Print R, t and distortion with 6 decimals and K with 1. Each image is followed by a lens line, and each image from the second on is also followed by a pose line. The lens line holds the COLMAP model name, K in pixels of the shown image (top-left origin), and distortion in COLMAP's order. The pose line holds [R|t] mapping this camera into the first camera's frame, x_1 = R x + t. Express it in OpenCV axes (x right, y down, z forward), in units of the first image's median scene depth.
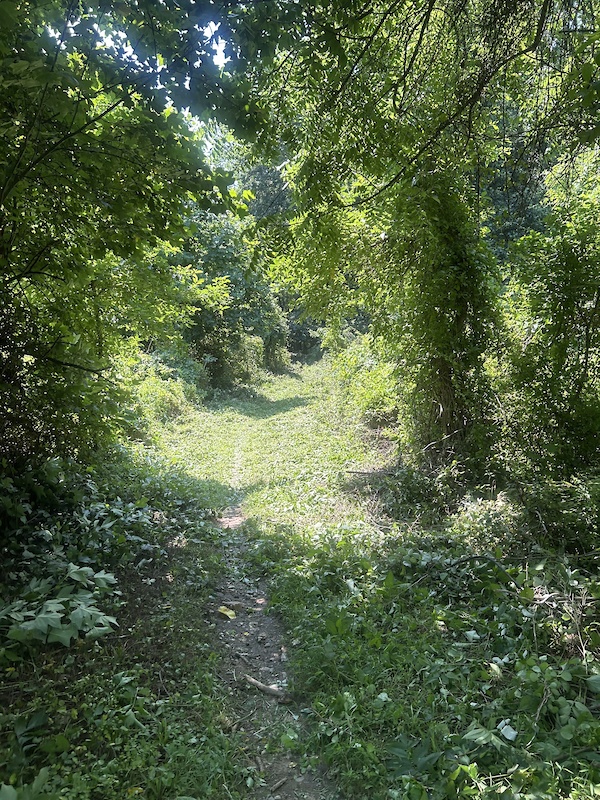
lens RADIAL K [[603.6, 0, 300.0], [0, 603.6, 400.0], [0, 0, 1]] dist [-0.002096, -0.002592]
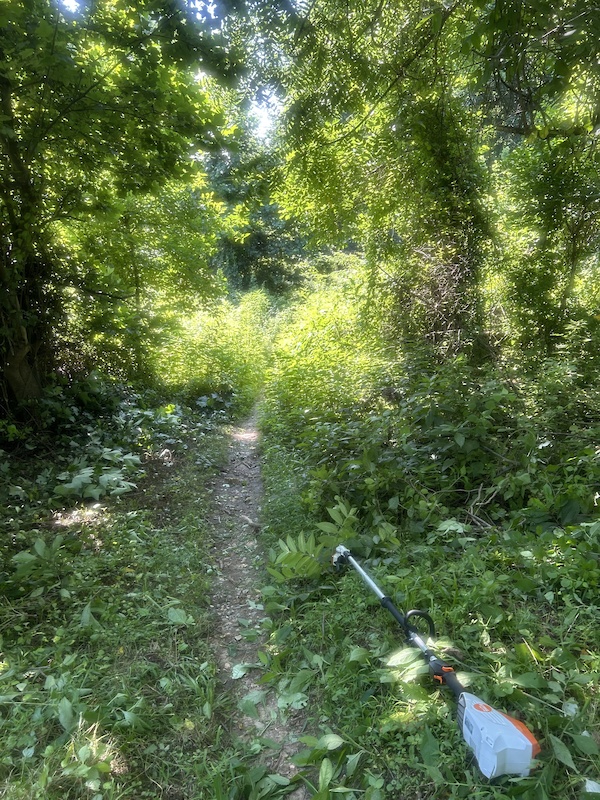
lens RADIAL K [[591.7, 0, 300.0], [0, 591.7, 400.0], [0, 0, 1]] dist [-0.213838, 0.239475]
pose [[0.996401, -0.022965, -0.081595, 0.095958], [0.033237, 0.991365, 0.126850, 0.024131], [0.077978, -0.129106, 0.988560, -0.111591]]
